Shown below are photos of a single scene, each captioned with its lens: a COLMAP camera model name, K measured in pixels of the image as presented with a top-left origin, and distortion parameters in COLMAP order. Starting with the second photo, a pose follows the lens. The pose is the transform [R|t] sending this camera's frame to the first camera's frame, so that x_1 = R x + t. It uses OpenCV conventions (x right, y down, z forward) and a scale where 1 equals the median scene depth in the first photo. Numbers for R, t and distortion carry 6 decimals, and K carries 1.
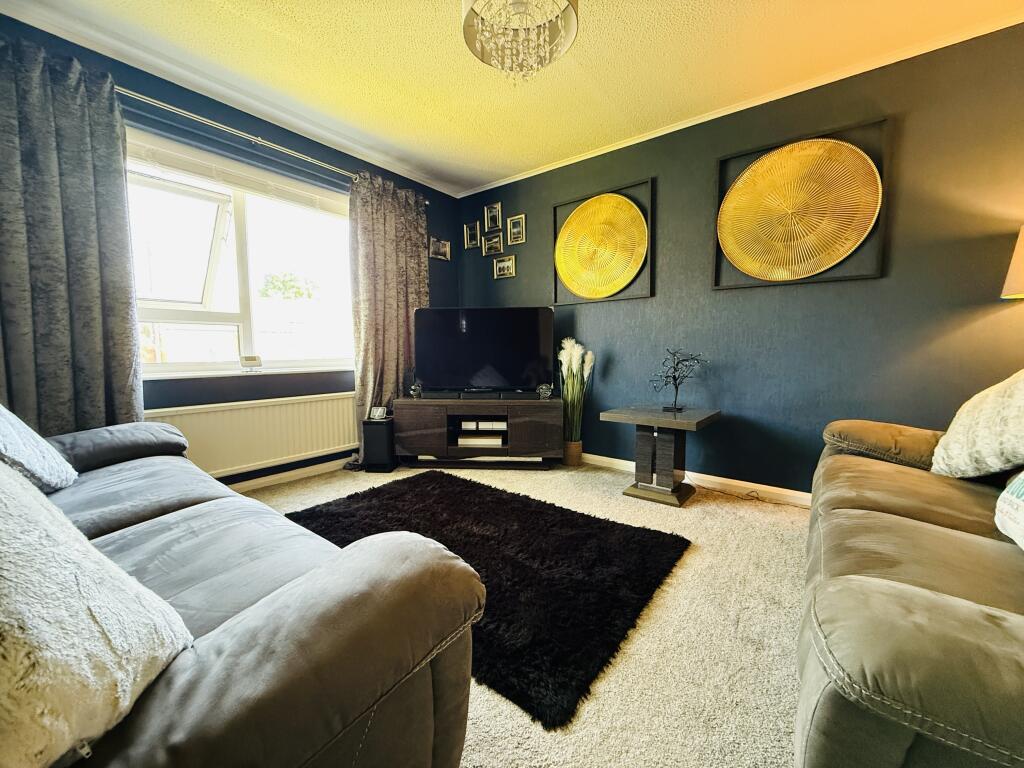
lens RADIAL K [[408.7, 0, 510.3], [0, 408.7, 383.7], [0, 0, 1]] dist [-0.001760, -0.000408]
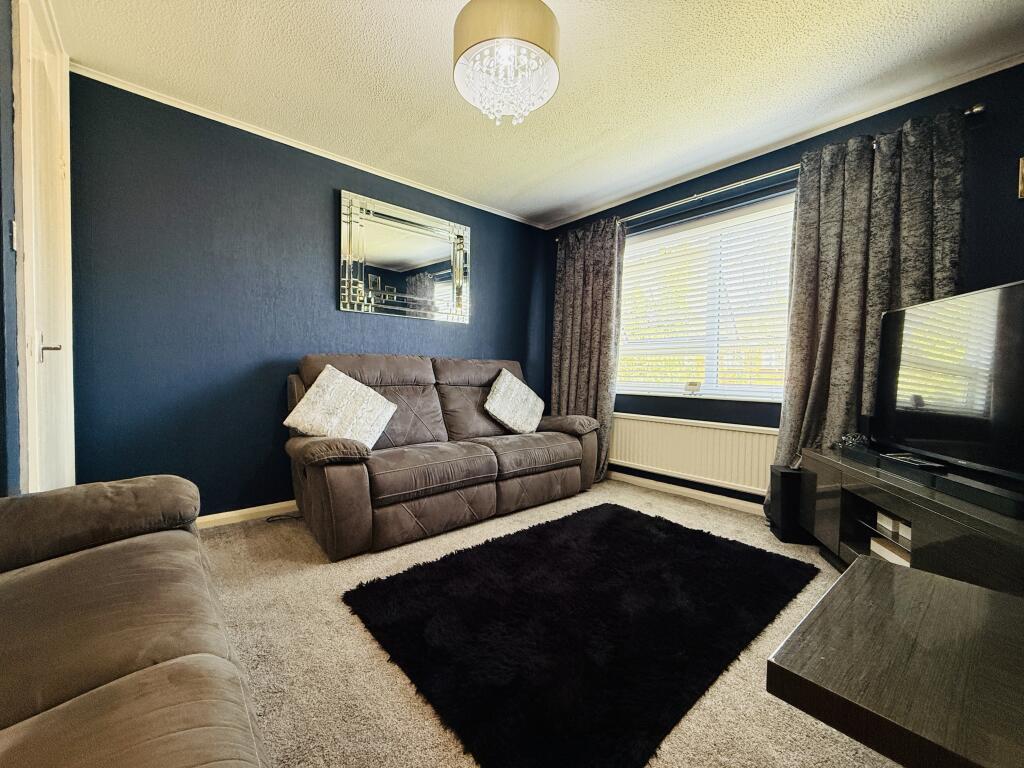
lens RADIAL K [[408.7, 0, 510.3], [0, 408.7, 383.7], [0, 0, 1]] dist [-0.001760, -0.000408]
pose [[-0.197789, 0.029522, -0.979800, 0.695513], [-0.095799, 0.994179, 0.049294, -0.079423], [0.975552, 0.103614, -0.193810, 0.821324]]
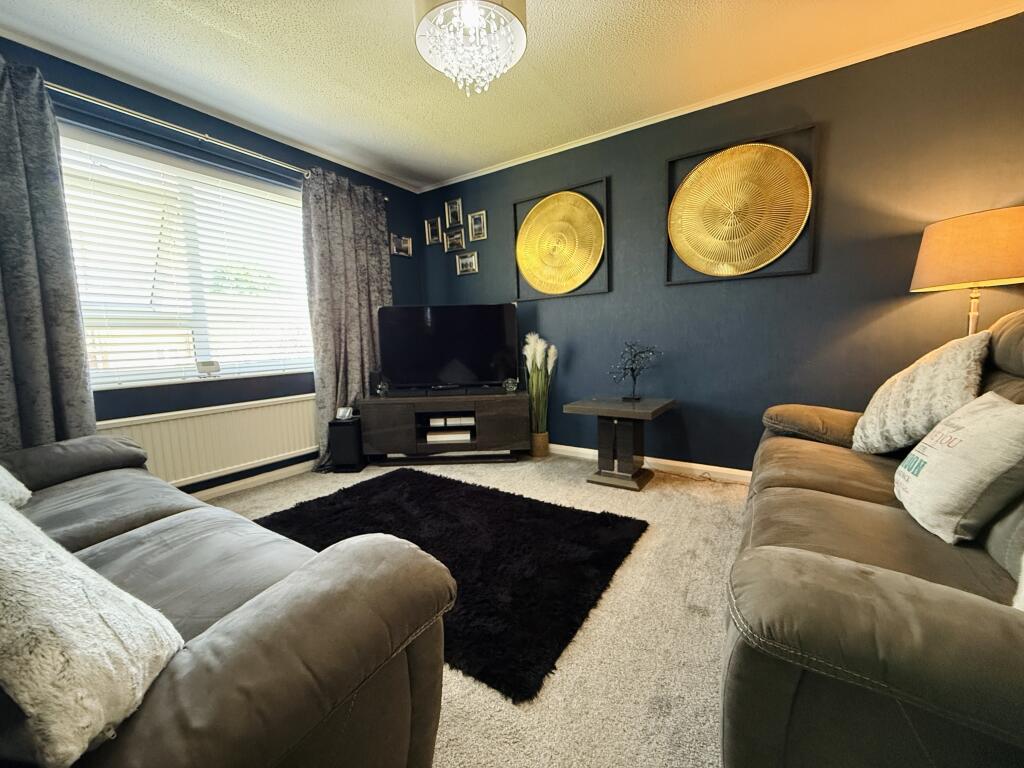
lens RADIAL K [[408.7, 0, 510.3], [0, 408.7, 383.7], [0, 0, 1]] dist [-0.001760, -0.000408]
pose [[0.996551, -0.034507, 0.075470, 0.009328], [0.032868, 0.999198, 0.022851, -0.014087], [-0.076198, -0.020292, 0.996886, -0.031589]]
